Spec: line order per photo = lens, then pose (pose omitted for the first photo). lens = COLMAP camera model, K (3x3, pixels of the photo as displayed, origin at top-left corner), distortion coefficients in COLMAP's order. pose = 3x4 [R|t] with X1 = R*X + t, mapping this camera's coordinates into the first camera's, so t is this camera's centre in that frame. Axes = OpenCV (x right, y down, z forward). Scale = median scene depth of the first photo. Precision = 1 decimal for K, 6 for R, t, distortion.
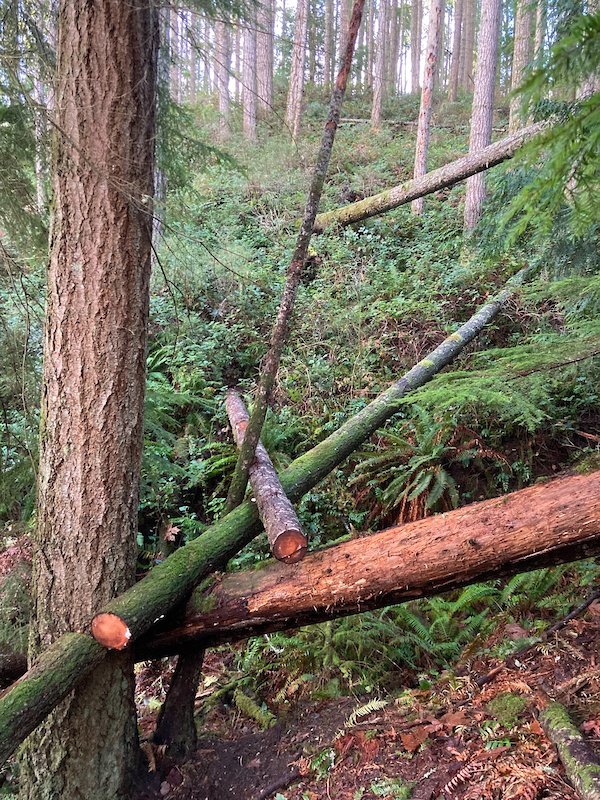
lens RADIAL K [[645.0, 0, 299.2], [0, 645.0, 399.4], [0, 0, 1]] dist [0.030654, -0.026298]
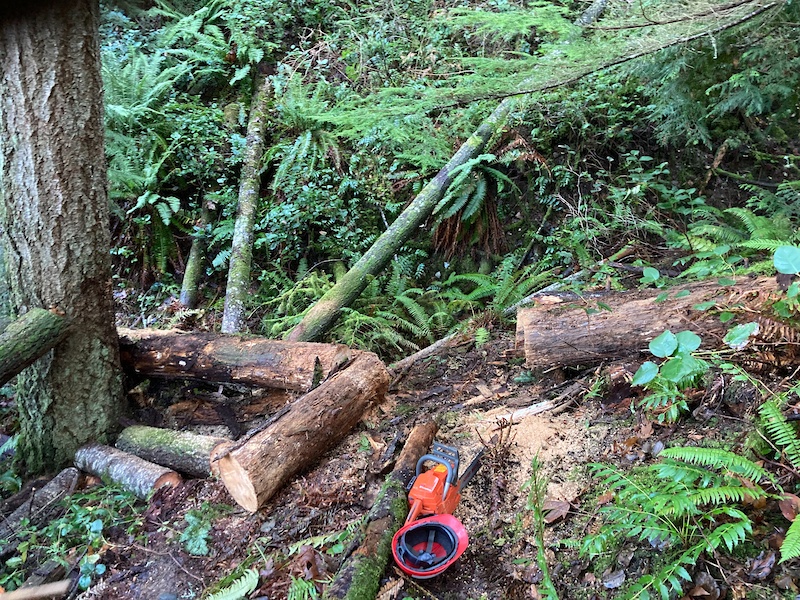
lens RADIAL K [[645.0, 0, 400.7], [0, 645.0, 296.3], [0, 0, 1]] dist [0.030654, -0.026298]
pose [[0.995249, 0.097266, 0.004308, 0.245658], [-0.092533, 0.931213, 0.352532, -0.102390], [0.030278, -0.351256, 0.935790, -0.008292]]
